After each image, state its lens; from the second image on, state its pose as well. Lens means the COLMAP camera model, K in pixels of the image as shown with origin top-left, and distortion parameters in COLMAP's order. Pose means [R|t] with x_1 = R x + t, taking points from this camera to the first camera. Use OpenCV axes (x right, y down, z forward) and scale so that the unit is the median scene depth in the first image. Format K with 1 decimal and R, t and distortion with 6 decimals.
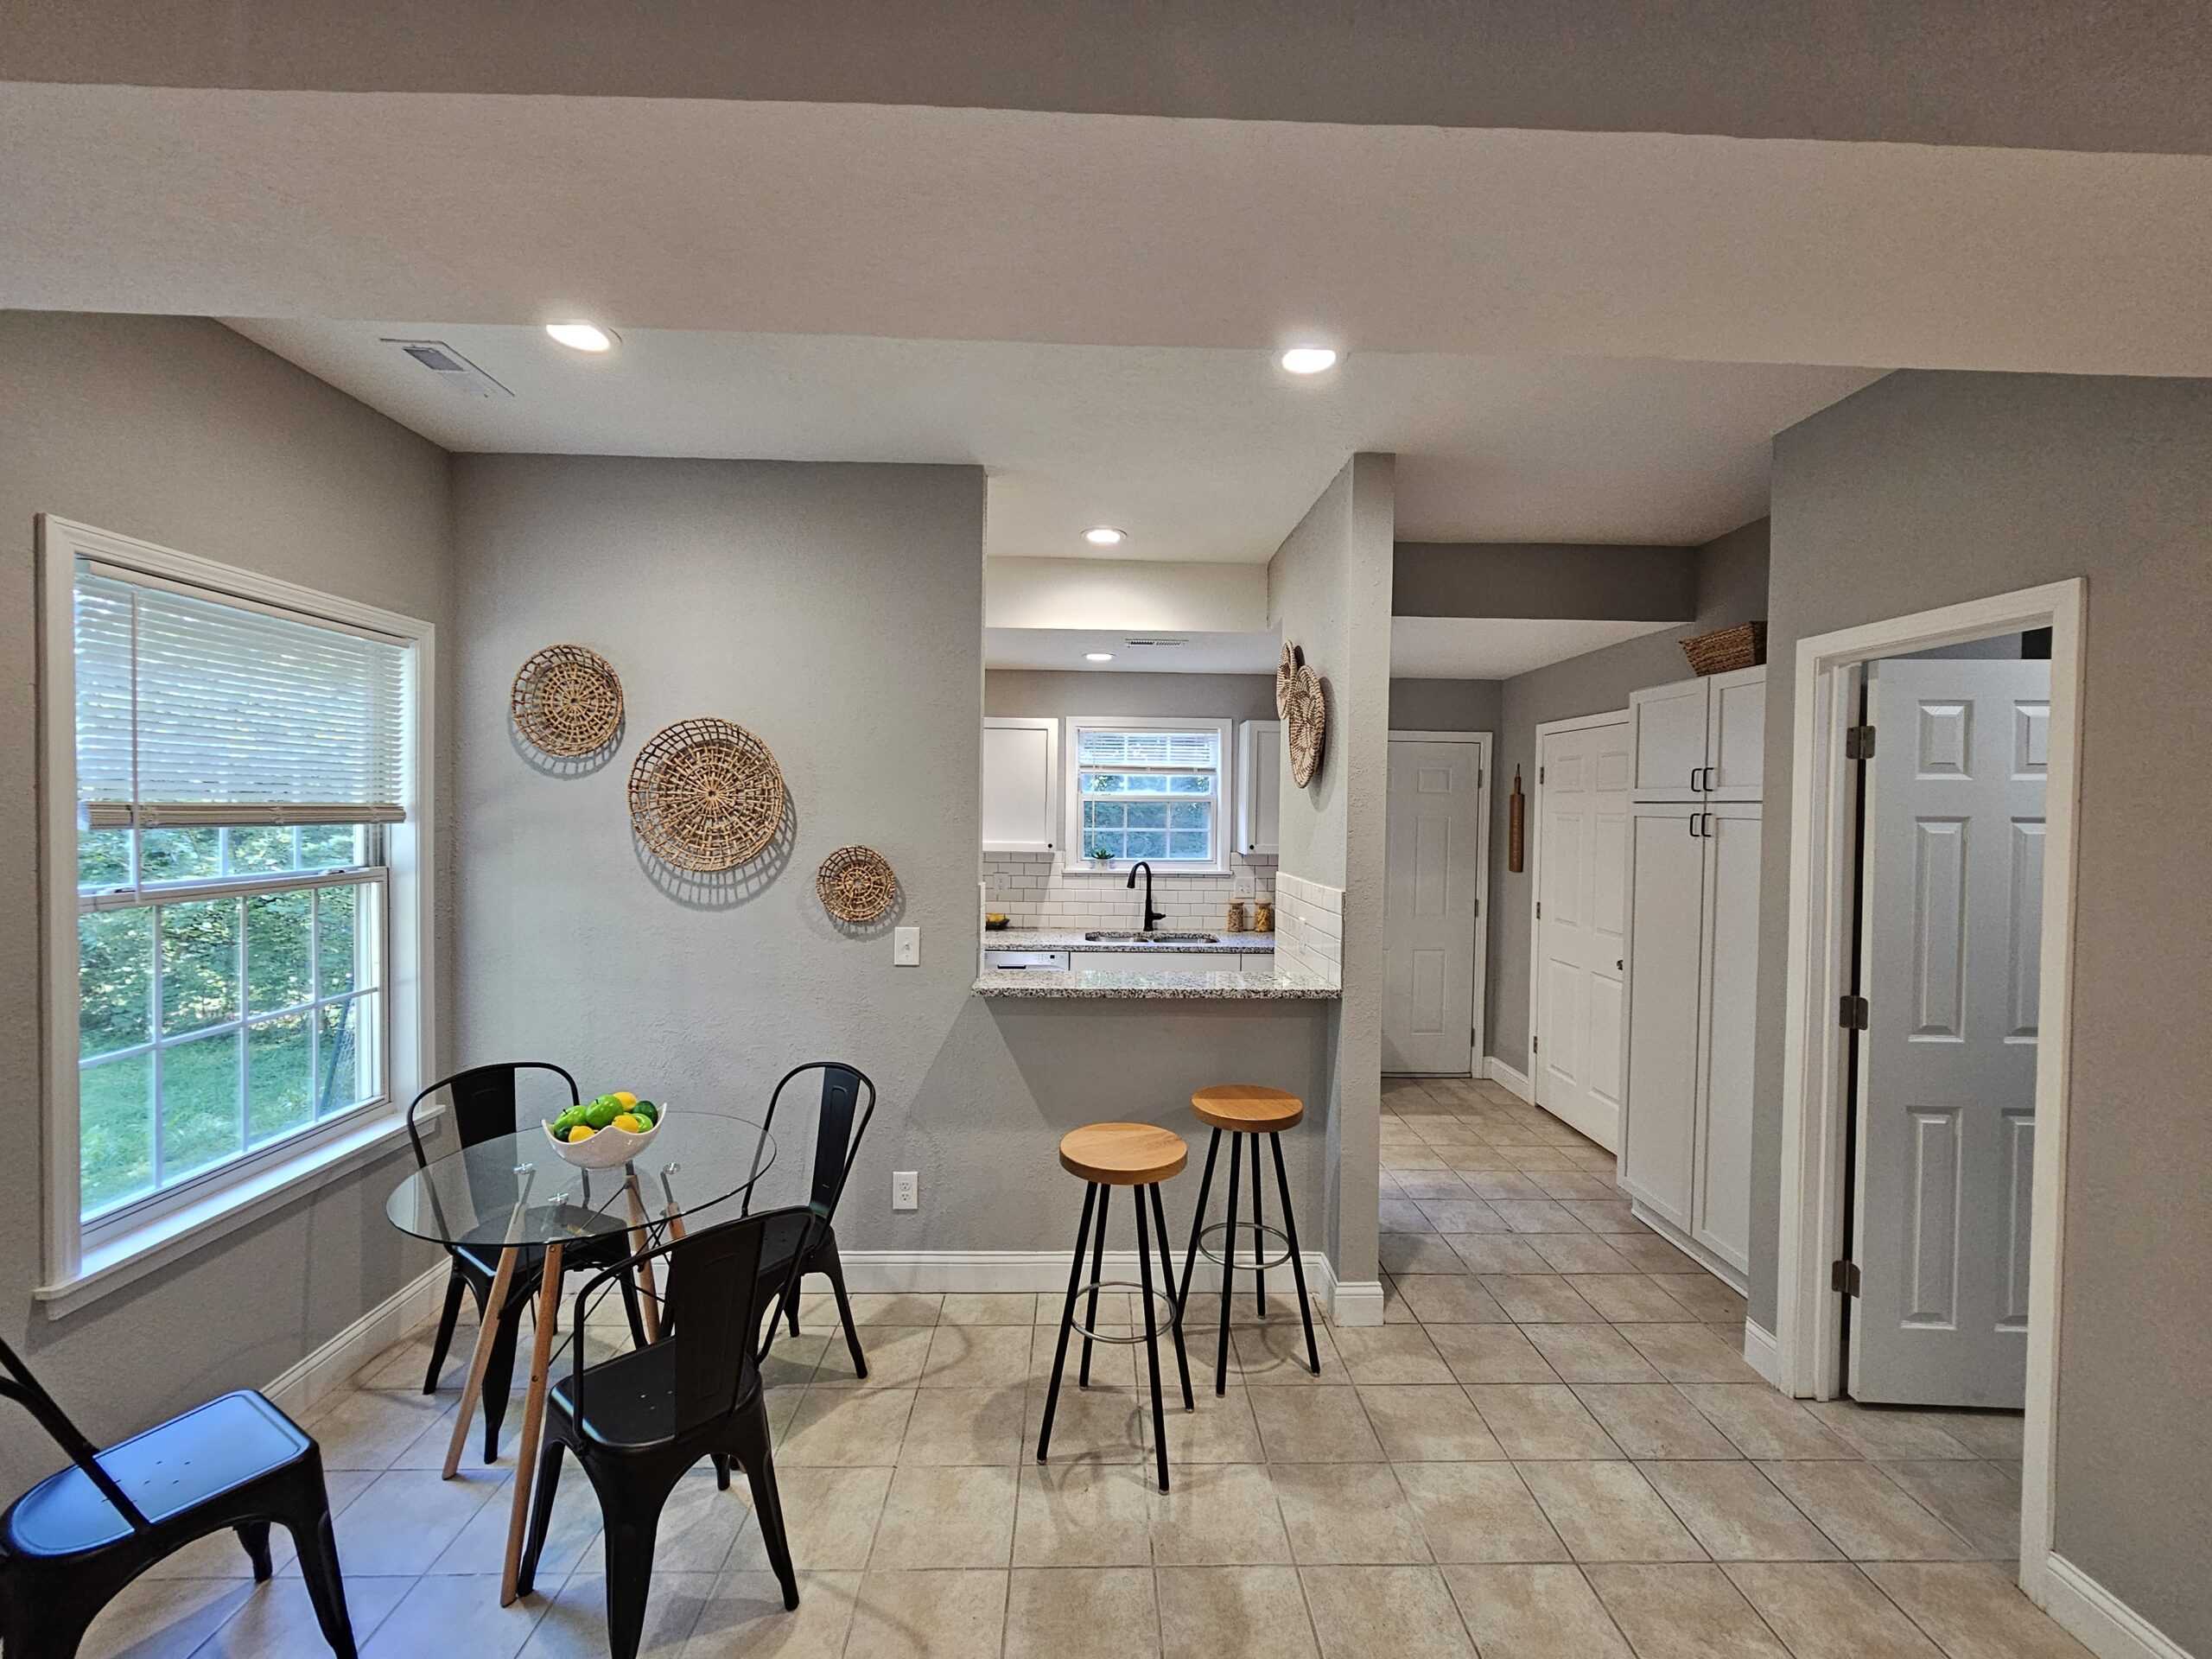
lens RADIAL K [[903.8, 0, 1108.2], [0, 903.8, 819.3], [0, 0, 1]] dist [0.001205, 0.000289]
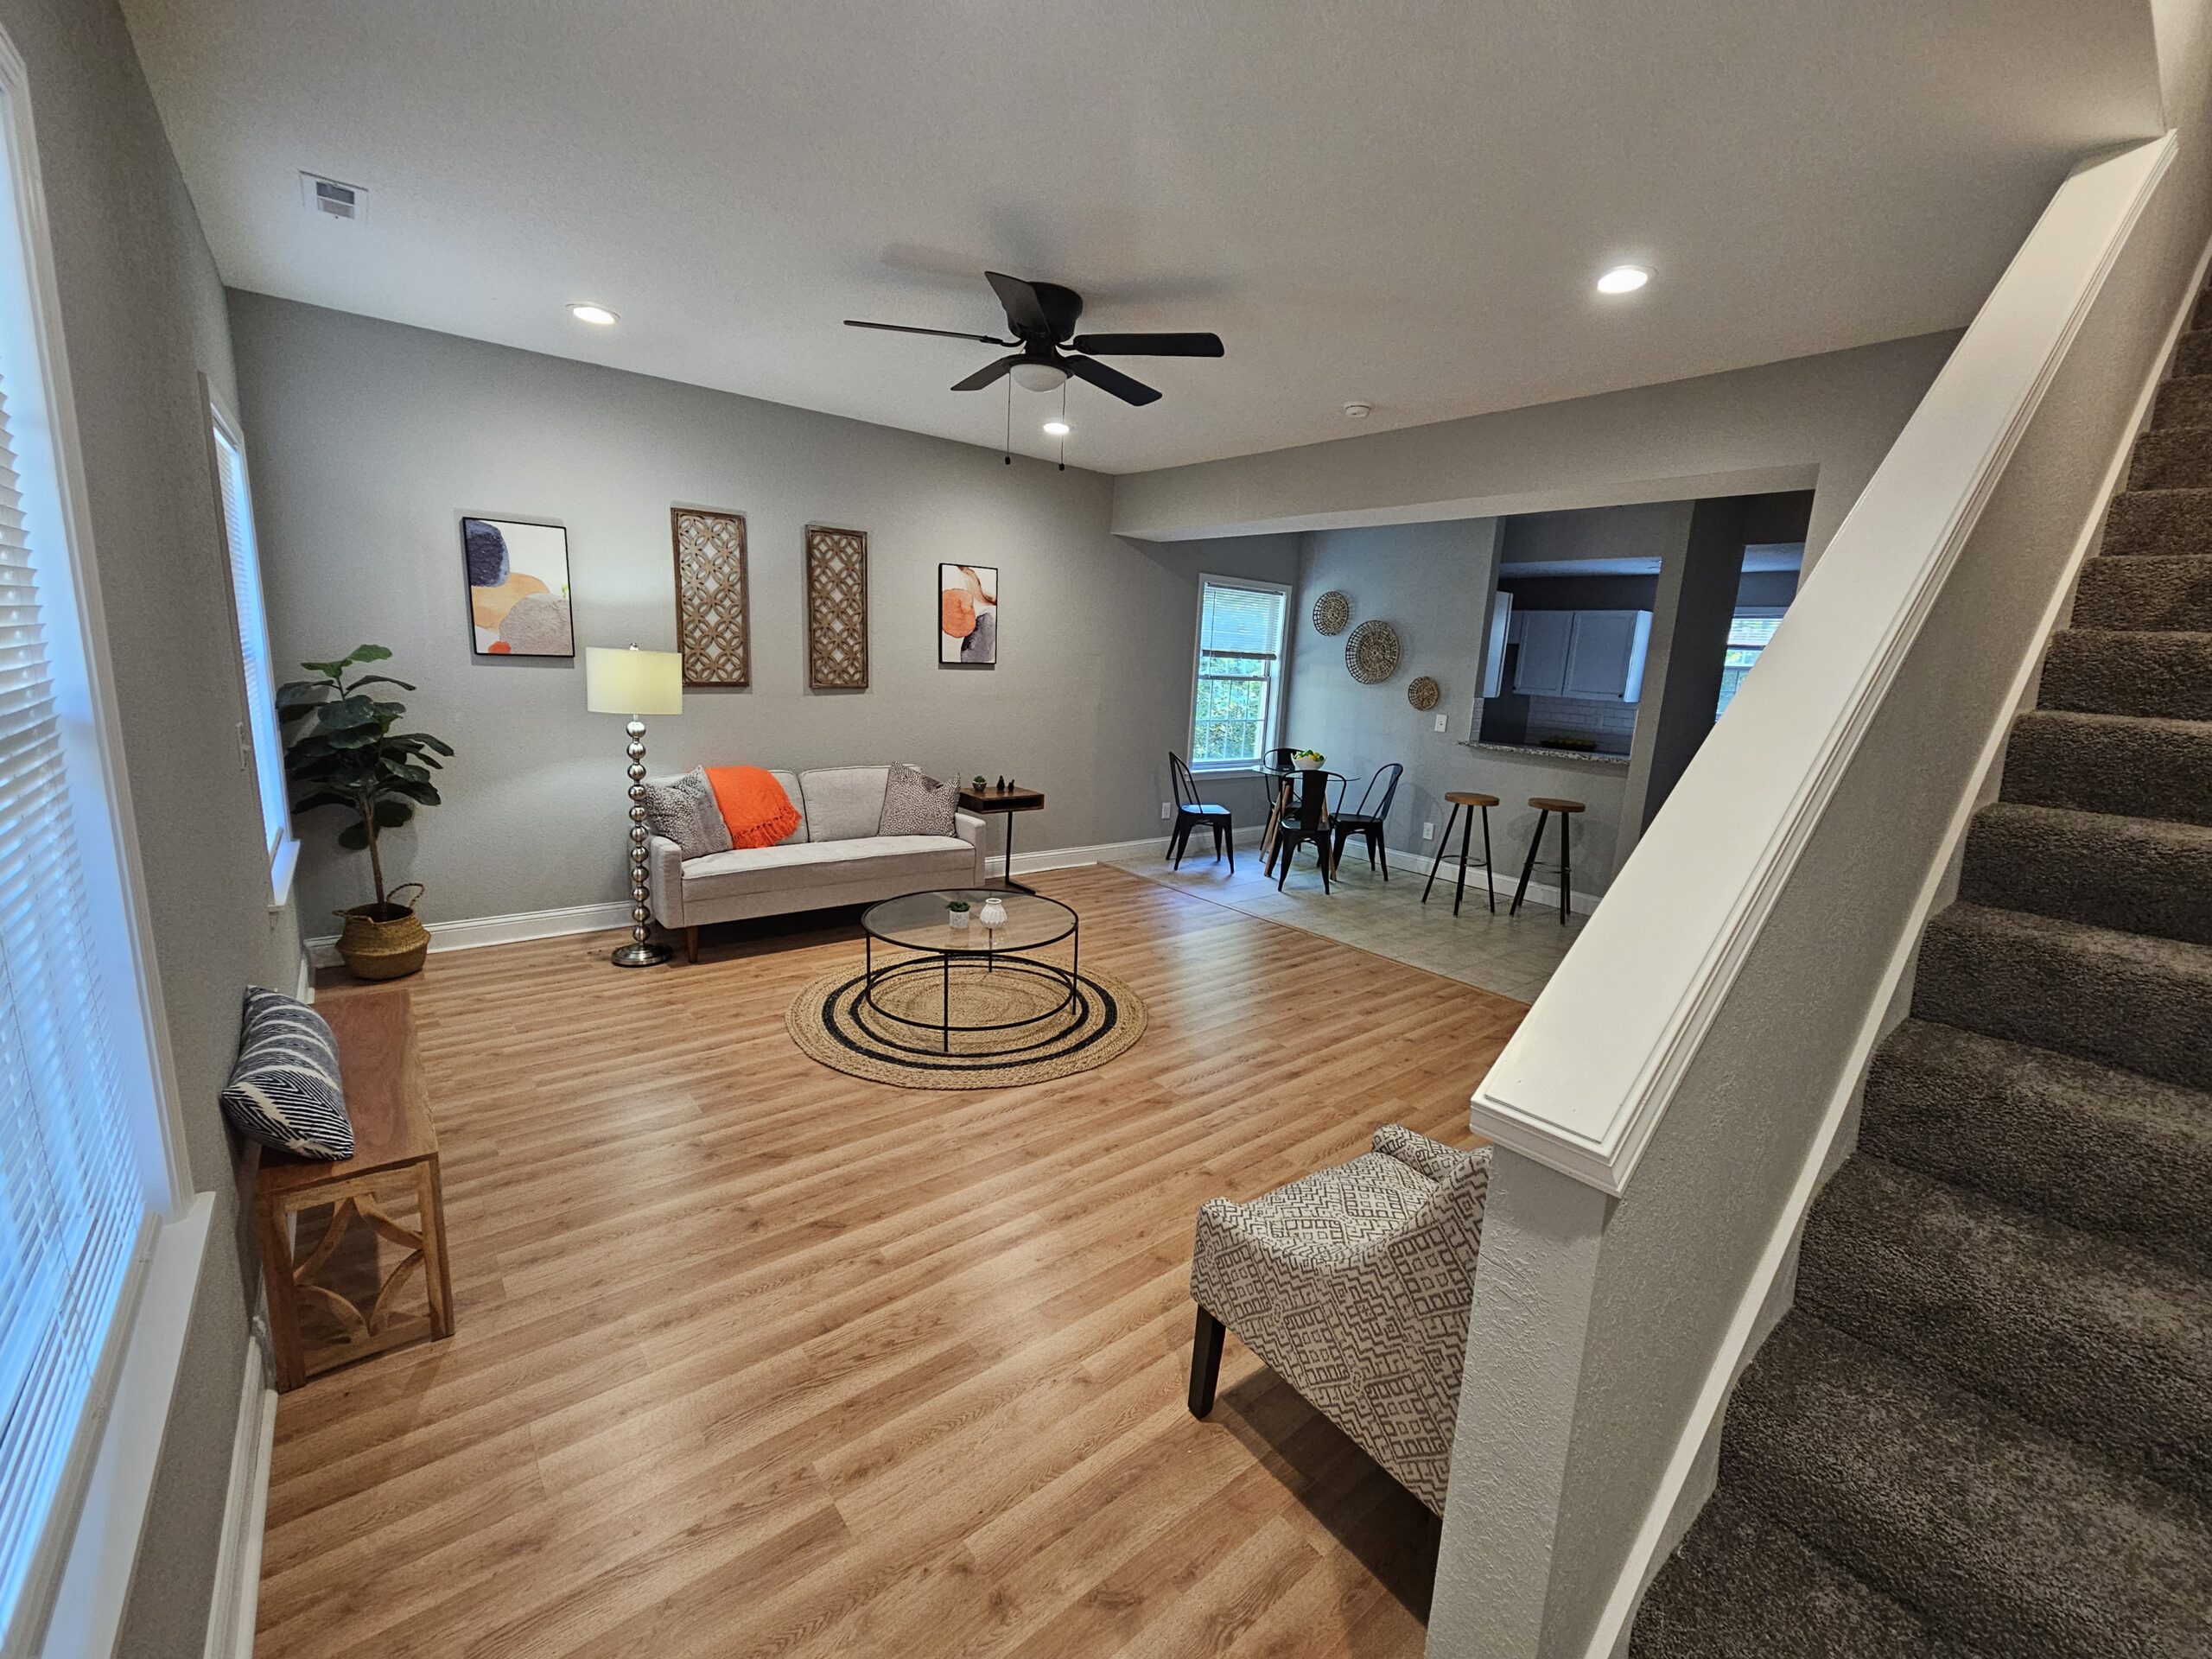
lens RADIAL K [[910.1, 0, 1107.1], [0, 910.1, 824.8], [0, 0, 1]] dist [-0.007645, 0.003607]
pose [[0.605235, 0.169180, -0.777862, 1.138348], [-0.059662, 0.984048, 0.167603, 0.061929], [0.793808, -0.055031, 0.605674, -1.102736]]
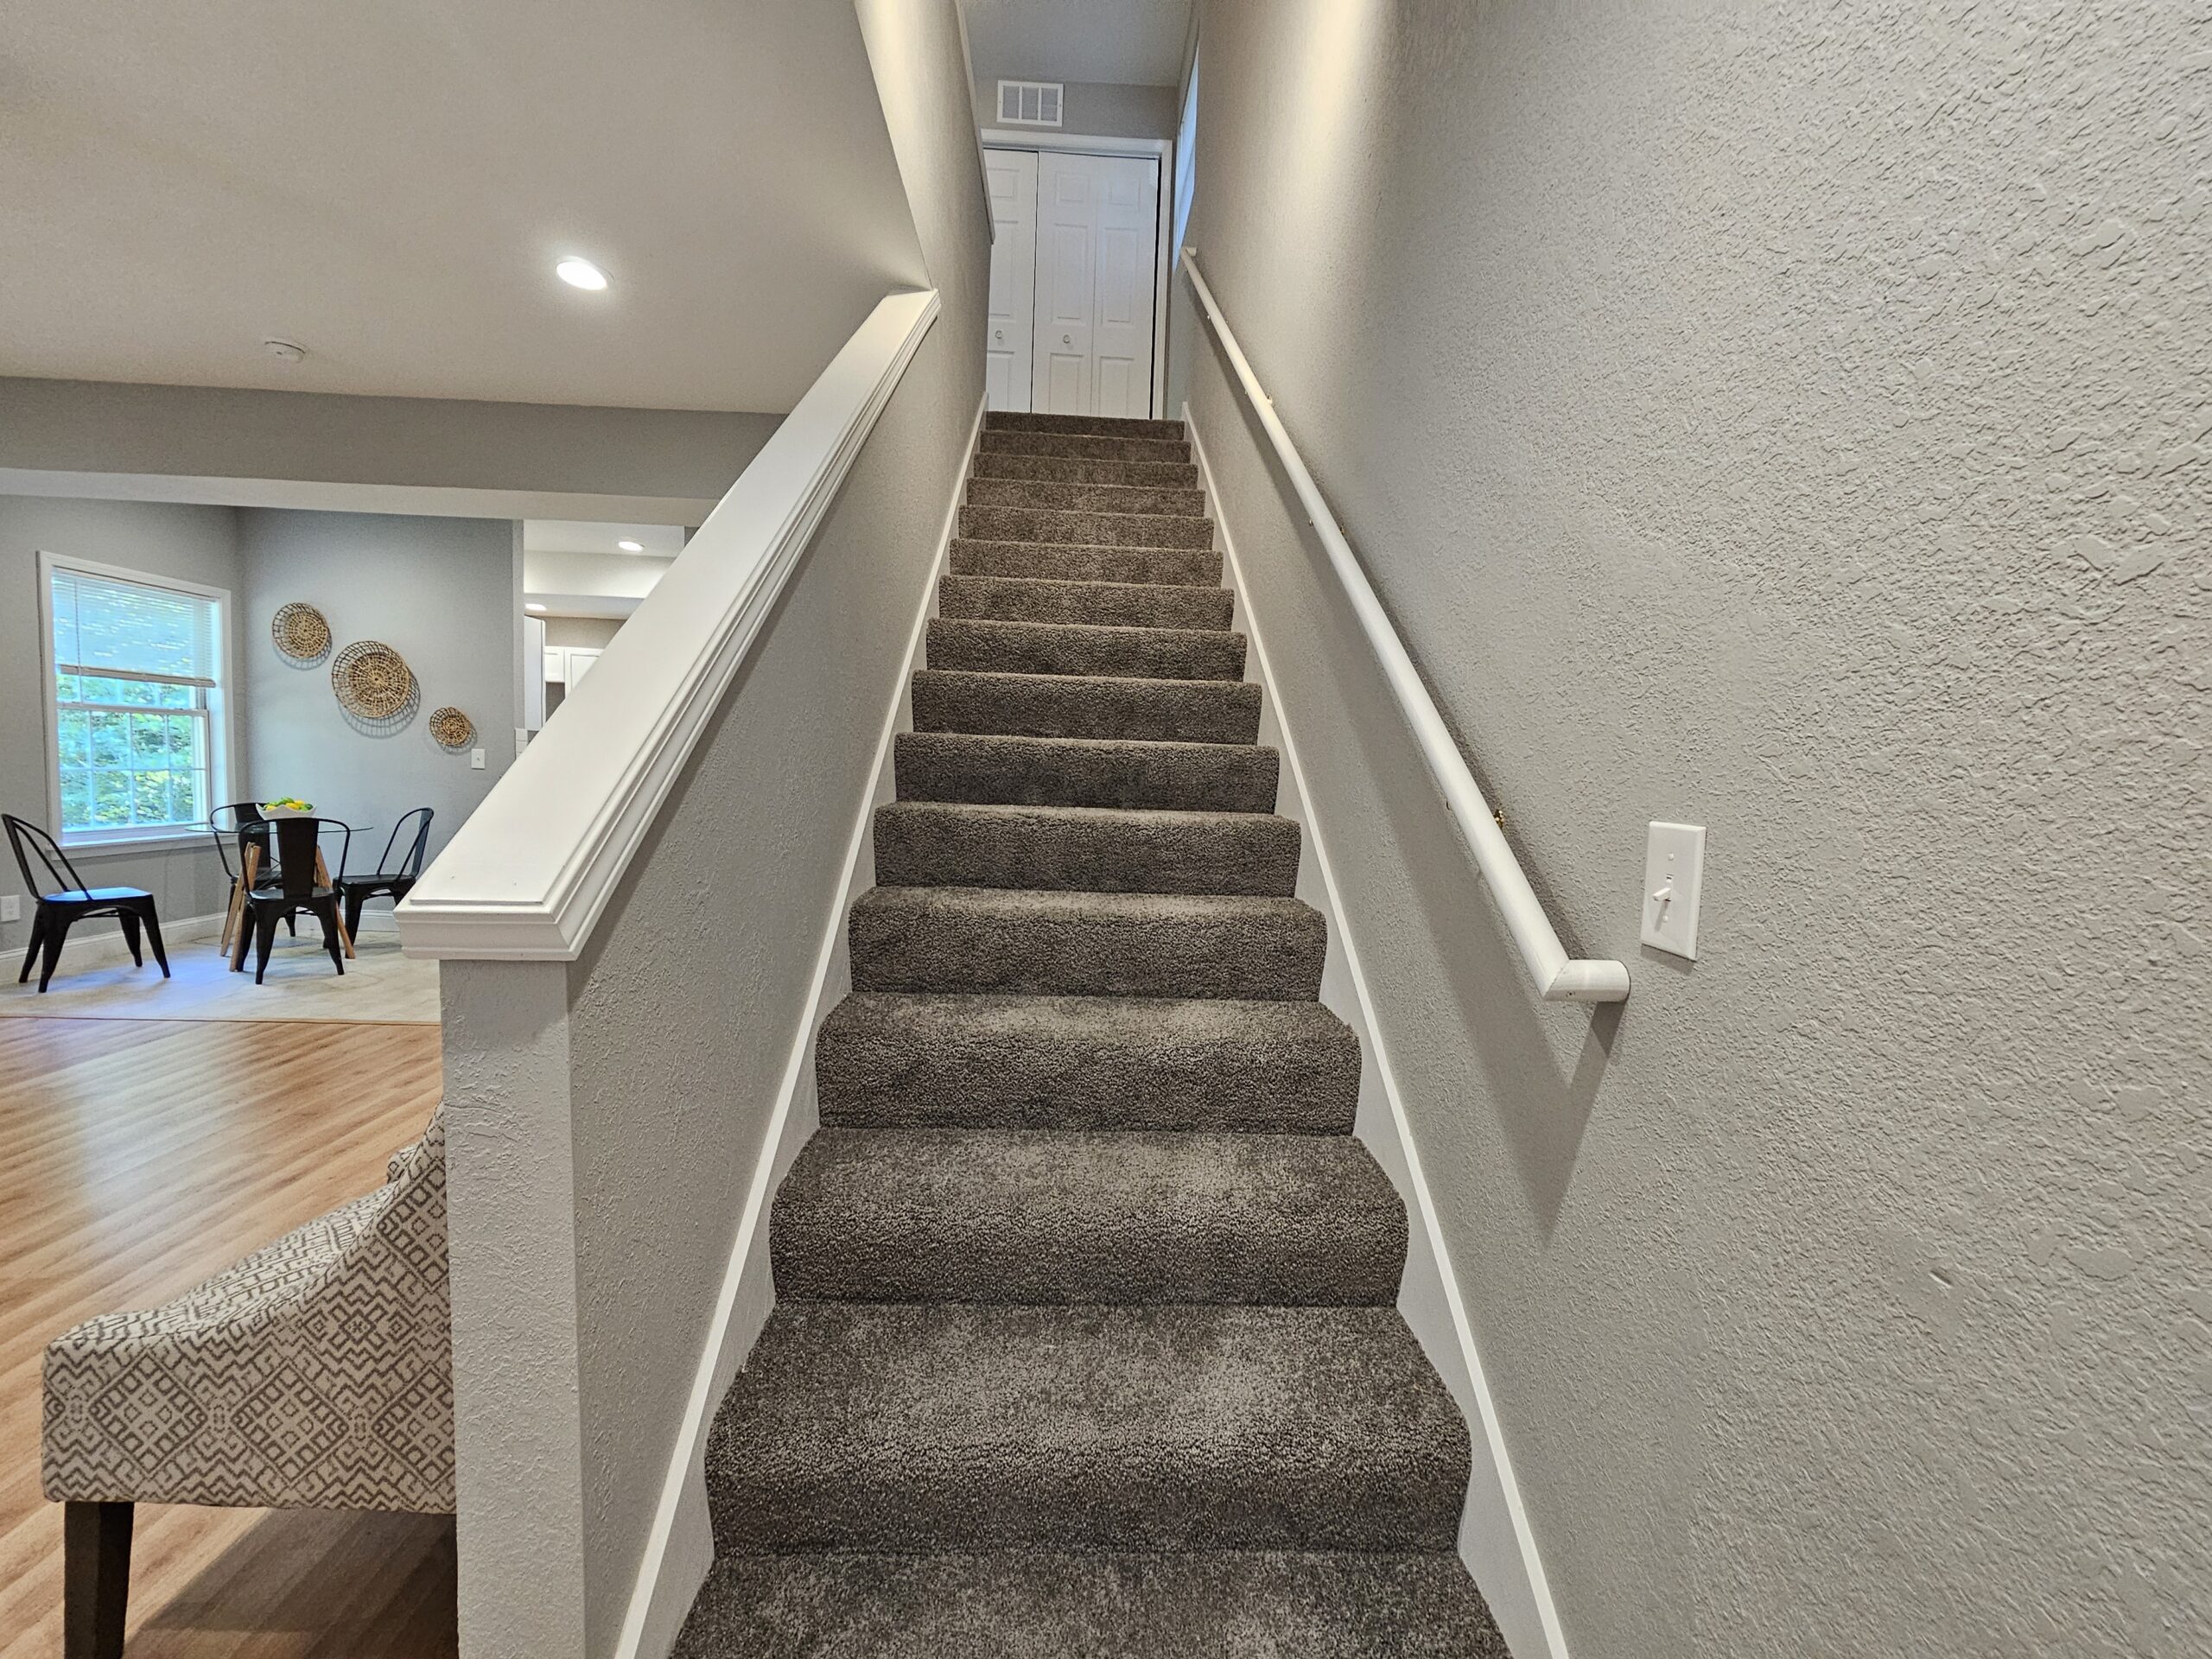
lens RADIAL K [[910.1, 0, 1107.1], [0, 910.1, 824.8], [0, 0, 1]] dist [-0.007645, 0.003607]
pose [[0.999681, 0.019533, 0.015981, 1.199091], [-0.020261, 0.998700, 0.046771, 0.173772], [-0.015047, -0.047080, 0.998778, -1.082633]]
